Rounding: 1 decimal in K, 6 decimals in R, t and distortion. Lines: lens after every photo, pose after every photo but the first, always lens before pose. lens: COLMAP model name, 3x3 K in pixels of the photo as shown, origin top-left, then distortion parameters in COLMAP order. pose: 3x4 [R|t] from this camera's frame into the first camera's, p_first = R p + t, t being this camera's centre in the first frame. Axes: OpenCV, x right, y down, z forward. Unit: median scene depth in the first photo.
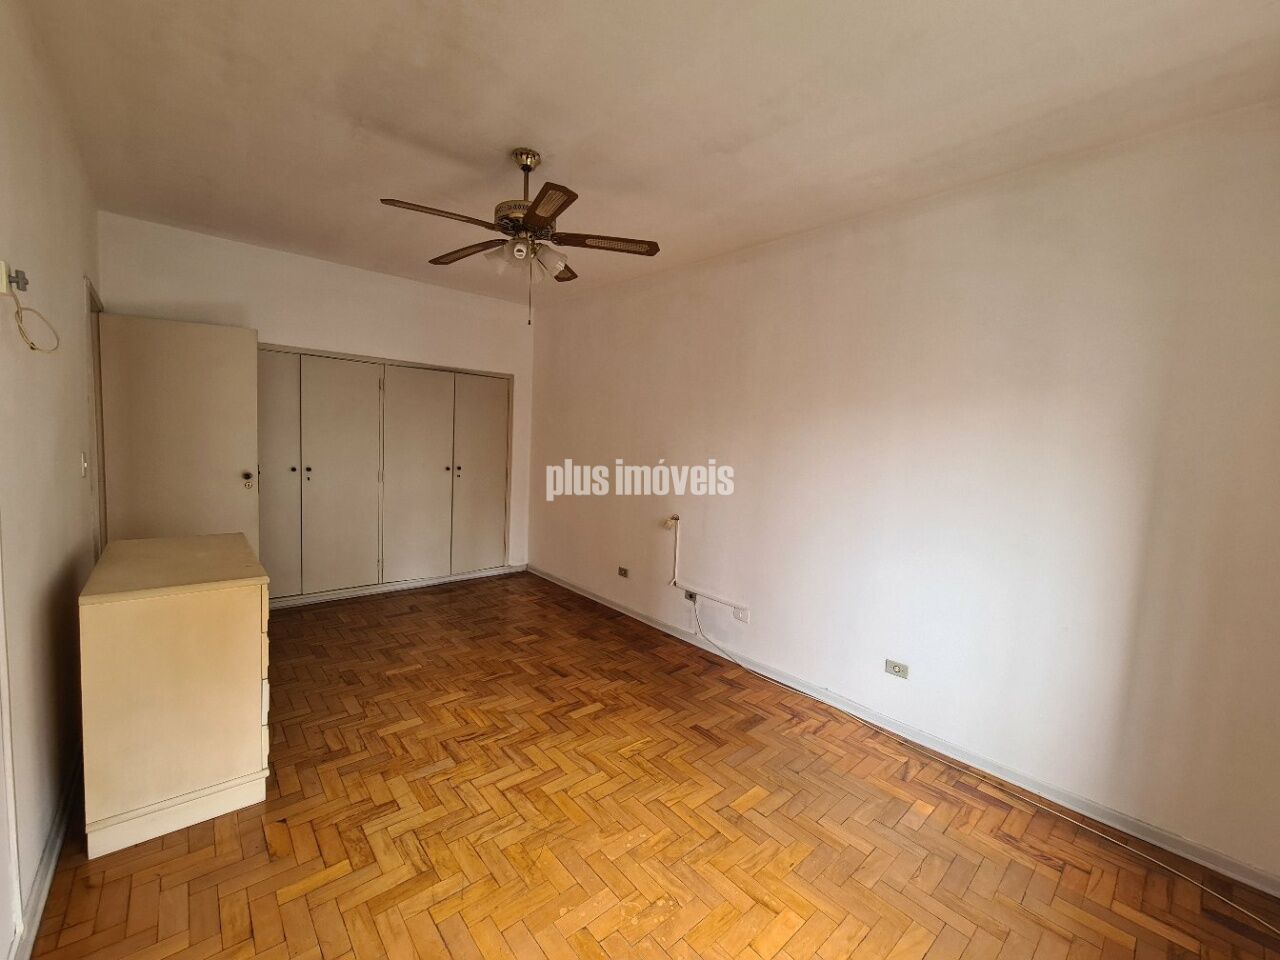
lens RADIAL K [[523.1, 0, 638.7], [0, 523.1, 479.0], [0, 0, 1]] dist [-0.000872, -0.000132]
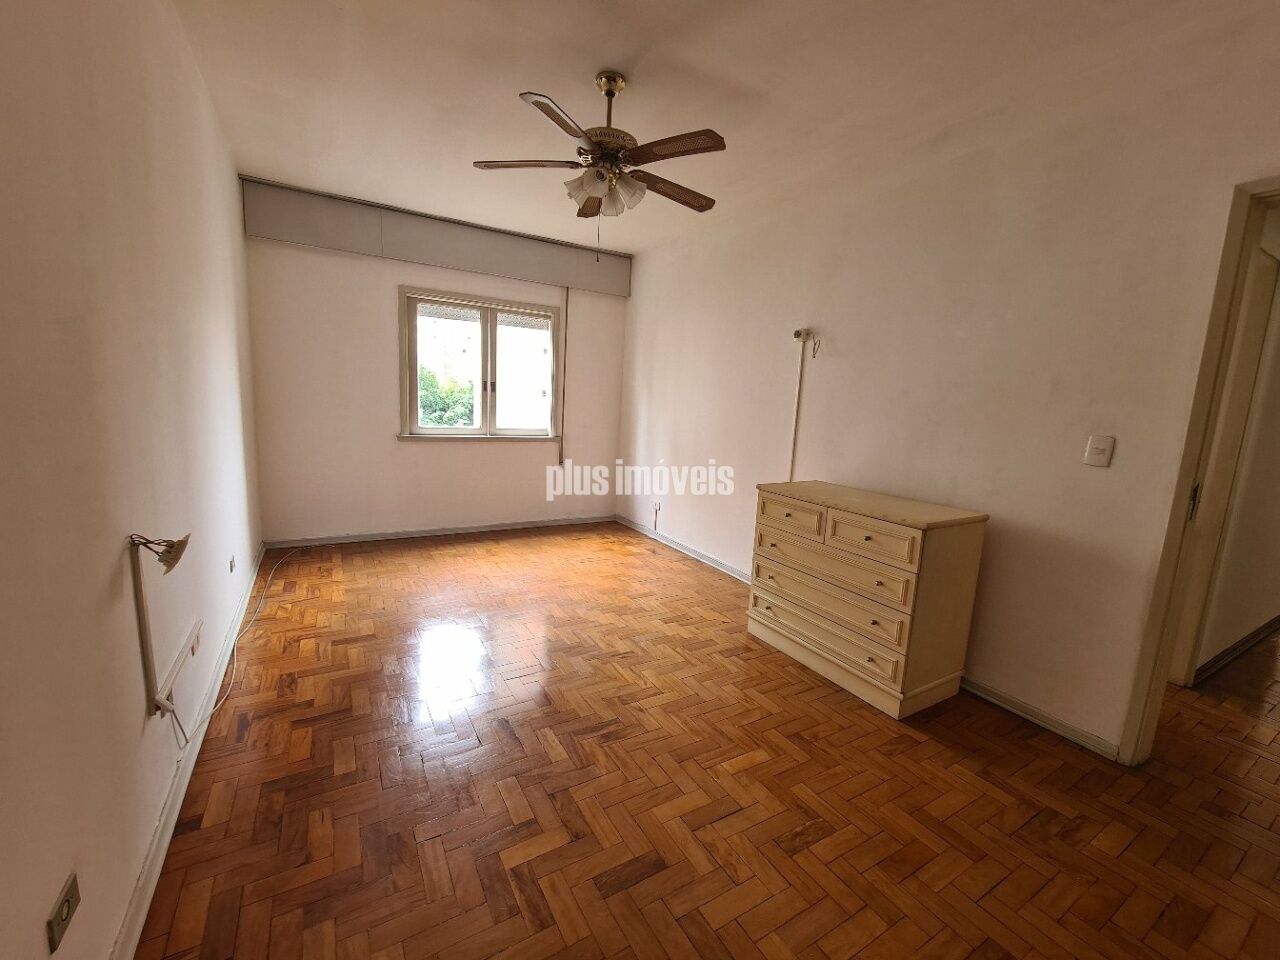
lens RADIAL K [[523.1, 0, 640.2], [0, 523.1, 478.0], [0, 0, 1]] dist [-0.000872, -0.000132]
pose [[-0.977486, -0.124755, 0.170170, -0.444696], [-0.081390, 0.967004, 0.241412, -0.115252], [-0.194672, 0.222126, -0.955386, 1.762523]]
